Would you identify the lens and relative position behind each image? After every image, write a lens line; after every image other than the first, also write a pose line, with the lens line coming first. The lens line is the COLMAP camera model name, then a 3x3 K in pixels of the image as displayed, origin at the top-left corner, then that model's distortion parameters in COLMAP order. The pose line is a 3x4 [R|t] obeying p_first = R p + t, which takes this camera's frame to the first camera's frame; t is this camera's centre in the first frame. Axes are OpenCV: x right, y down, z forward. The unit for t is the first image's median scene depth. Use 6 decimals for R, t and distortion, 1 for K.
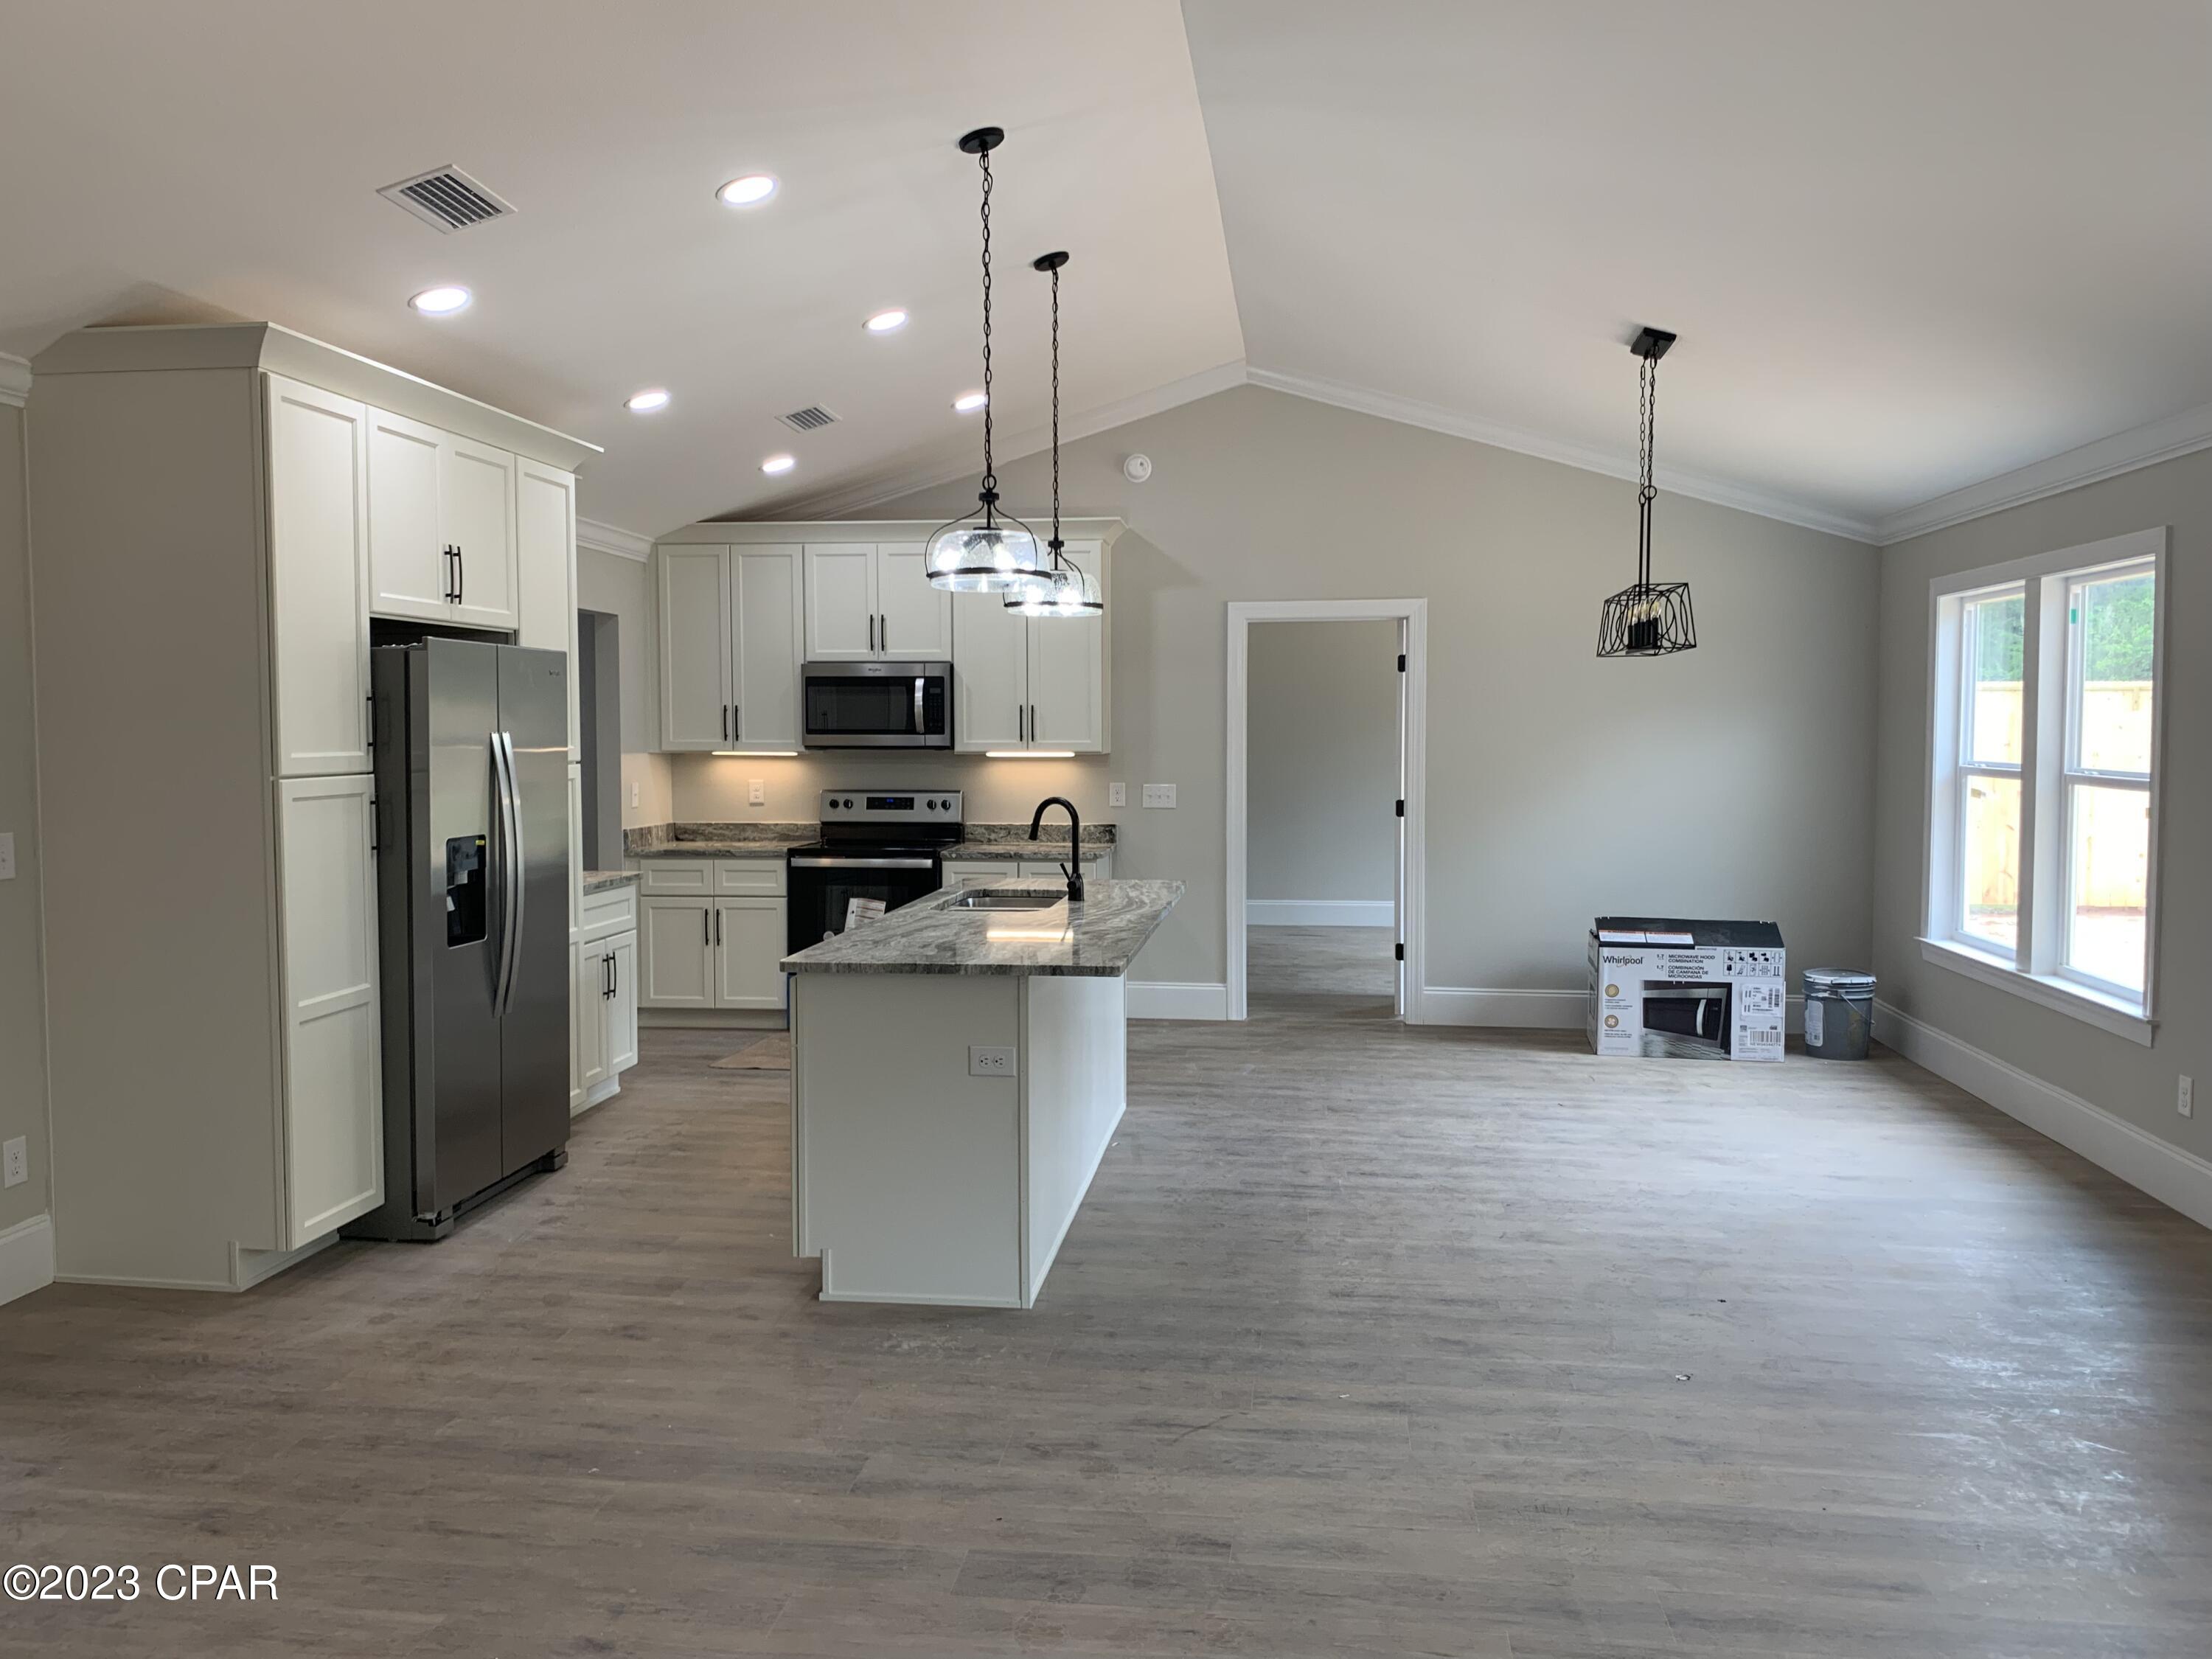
lens RADIAL K [[1689.8, 0, 1107.6], [0, 1689.8, 830.1], [0, 0, 1]] dist [0.035691, -0.043359]
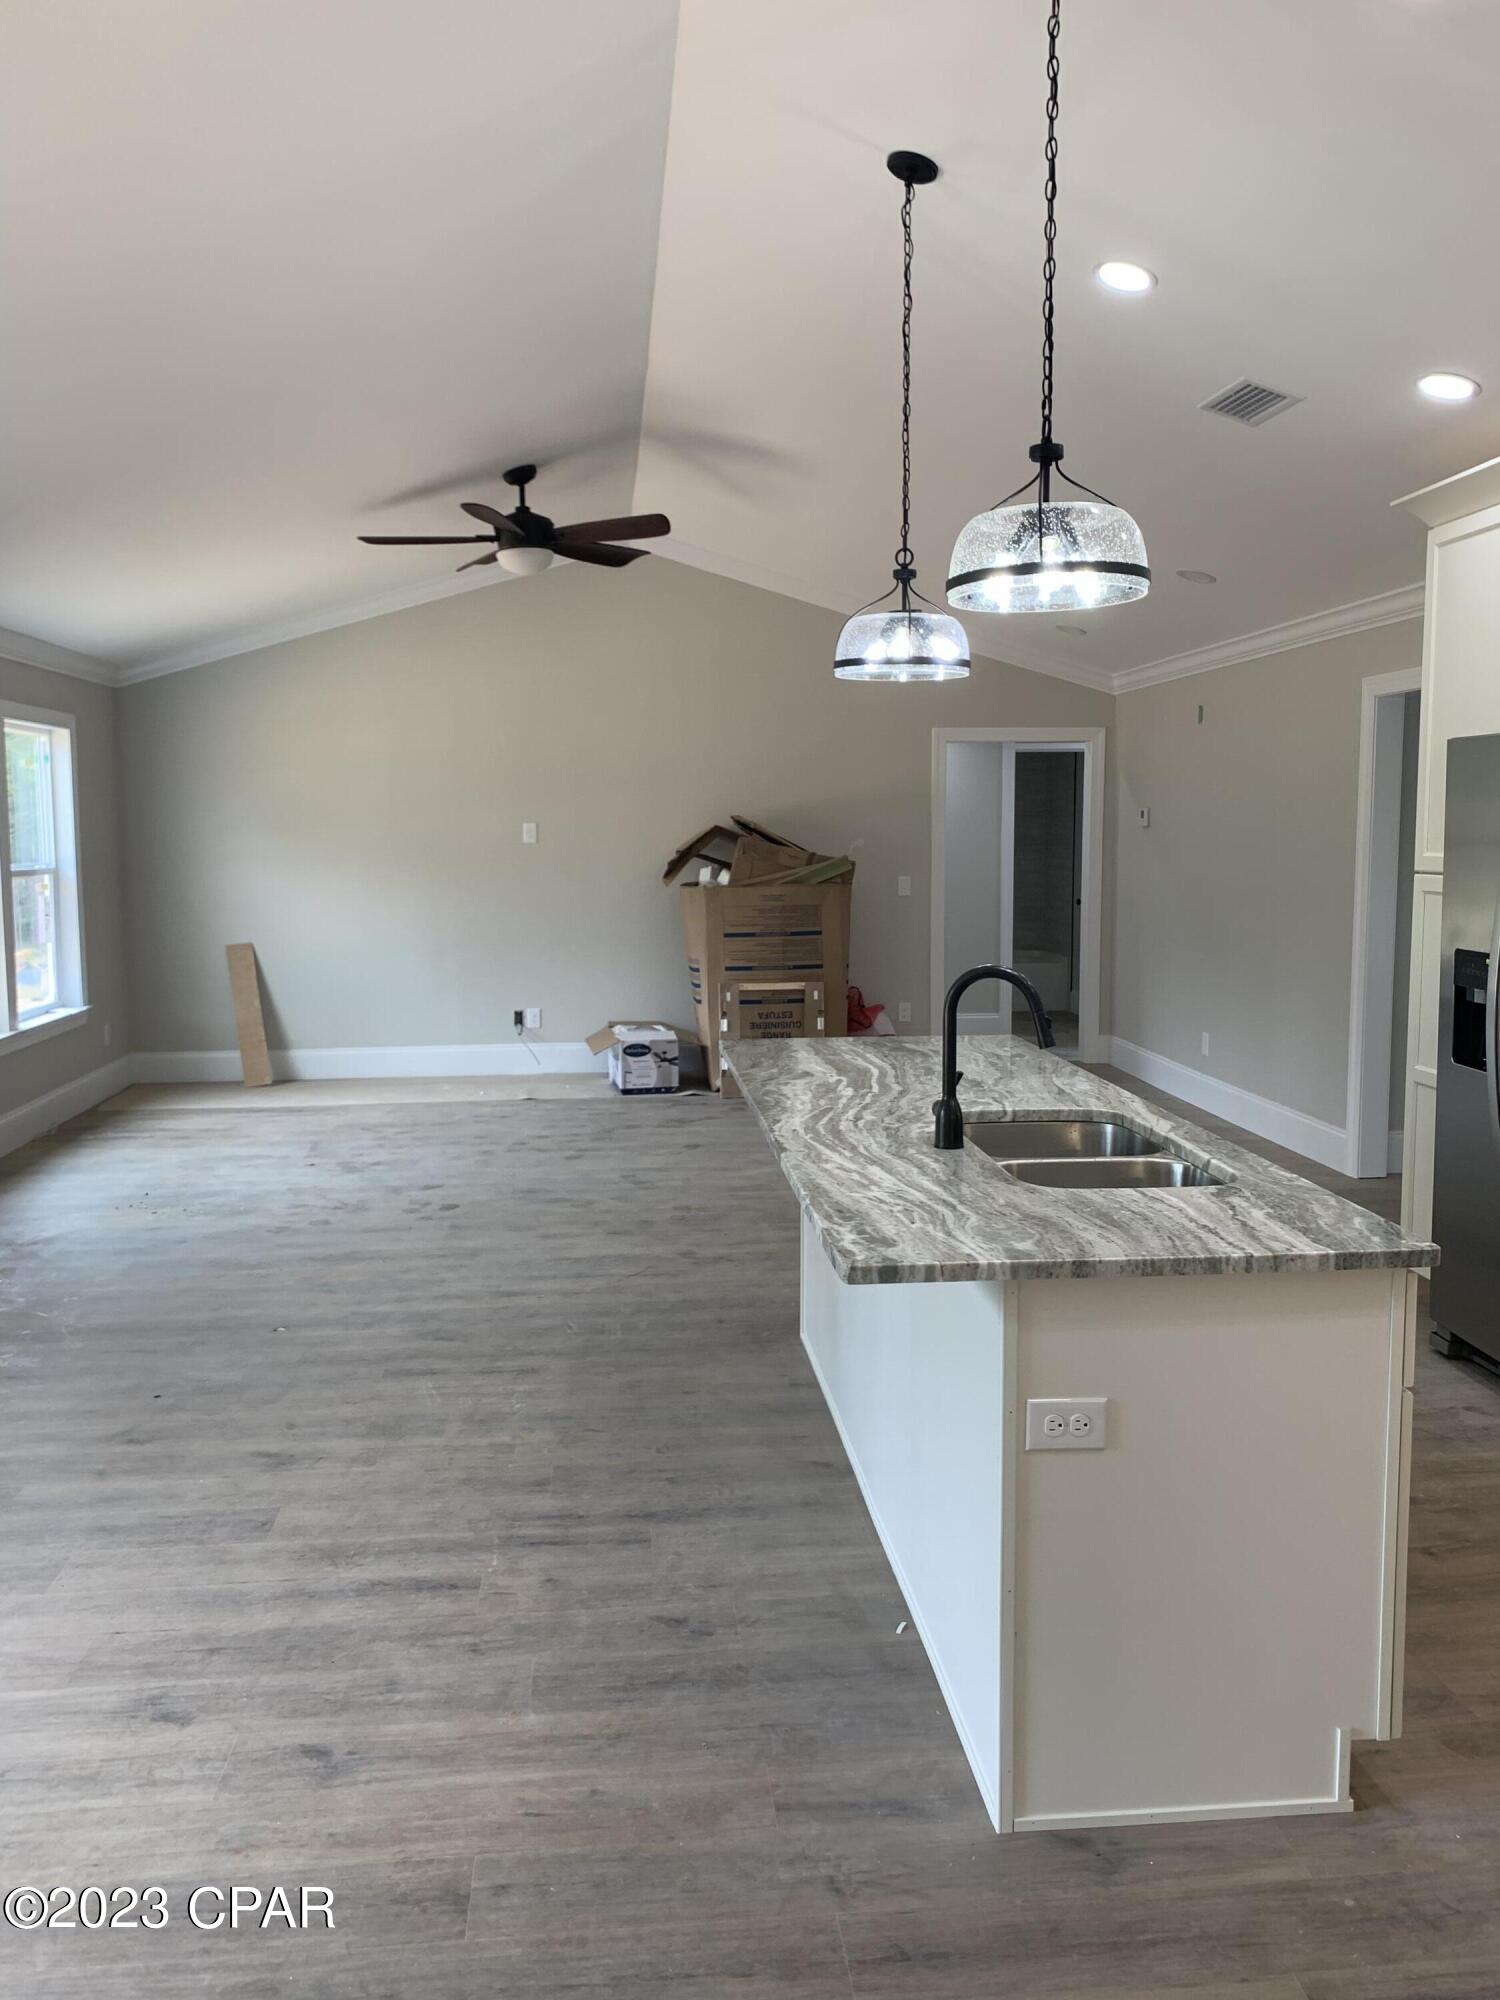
lens RADIAL K [[1527.9, 0, 750.0], [0, 1527.9, 1000.0], [0, 0, 1]] dist [0.035691, -0.043359]
pose [[-0.976774, 0.029866, -0.212179, 0.187403], [-0.008393, 0.984146, 0.177164, -0.119526], [0.214106, 0.174830, -0.961037, 1.800214]]
